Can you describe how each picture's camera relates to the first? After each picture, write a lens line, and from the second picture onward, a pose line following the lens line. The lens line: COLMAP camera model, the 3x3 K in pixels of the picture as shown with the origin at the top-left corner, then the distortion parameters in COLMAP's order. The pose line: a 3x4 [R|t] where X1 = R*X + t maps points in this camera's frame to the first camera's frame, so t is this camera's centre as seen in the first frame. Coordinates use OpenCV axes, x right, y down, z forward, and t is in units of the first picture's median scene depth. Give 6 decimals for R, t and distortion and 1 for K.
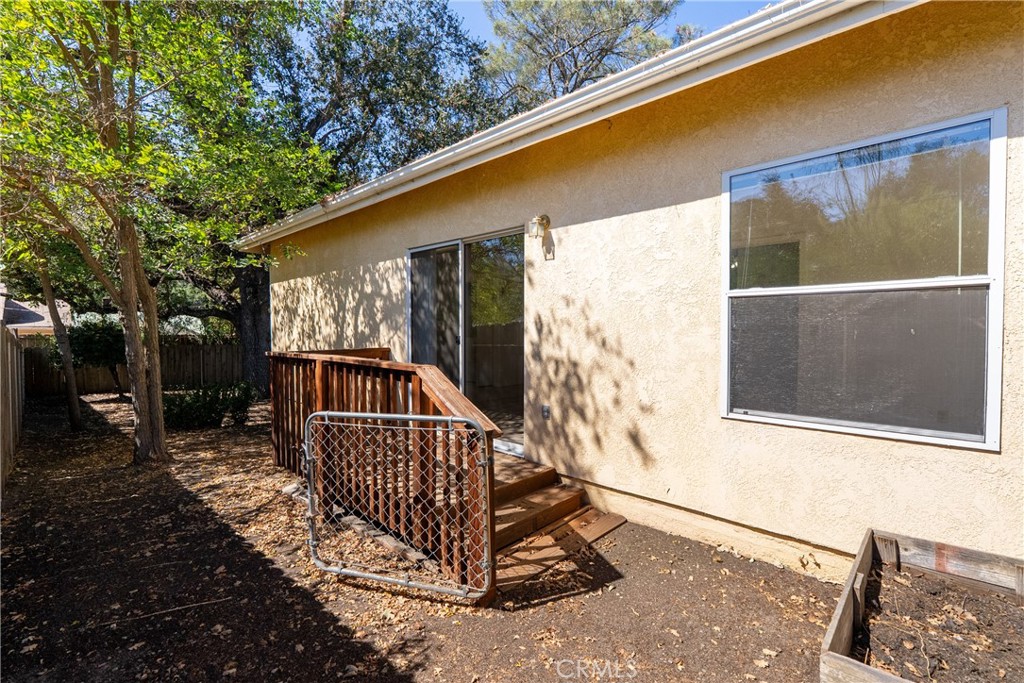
lens RADIAL K [[459.9, 0, 512.5], [0, 459.9, 337.9], [0, 0, 1]] dist [-0.005494, 0.001339]
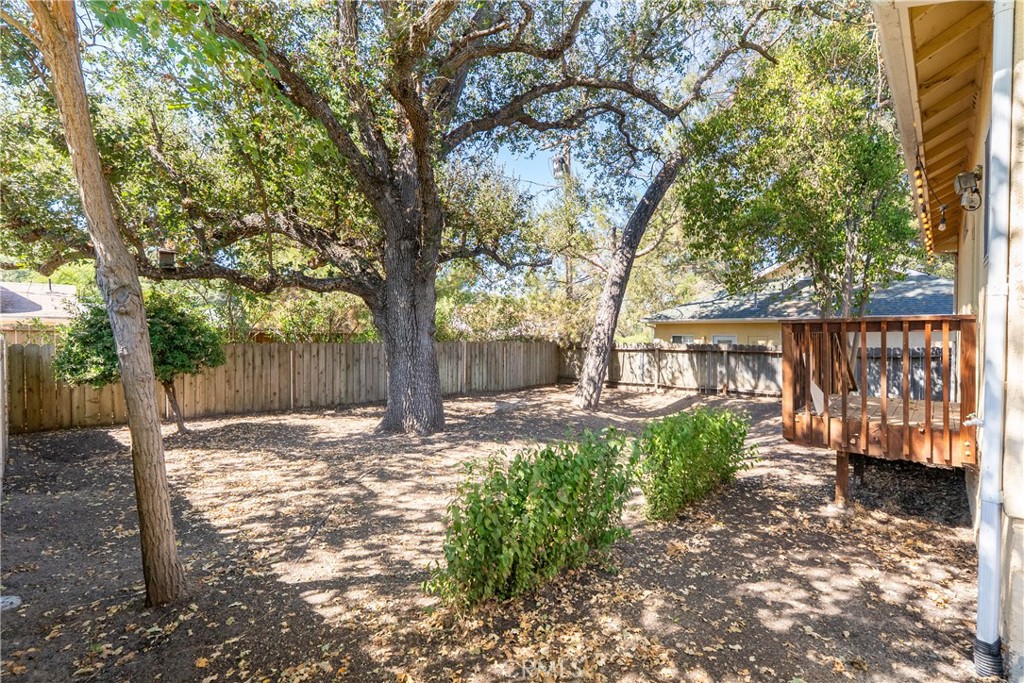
lens RADIAL K [[459.9, 0, 509.9], [0, 459.9, 341.9], [0, 0, 1]] dist [-0.005494, 0.001339]
pose [[0.999714, 0.003503, 0.023637, -0.376138], [-0.003547, 0.999992, 0.001811, 0.012343], [-0.023631, -0.001895, 0.999719, 0.344123]]
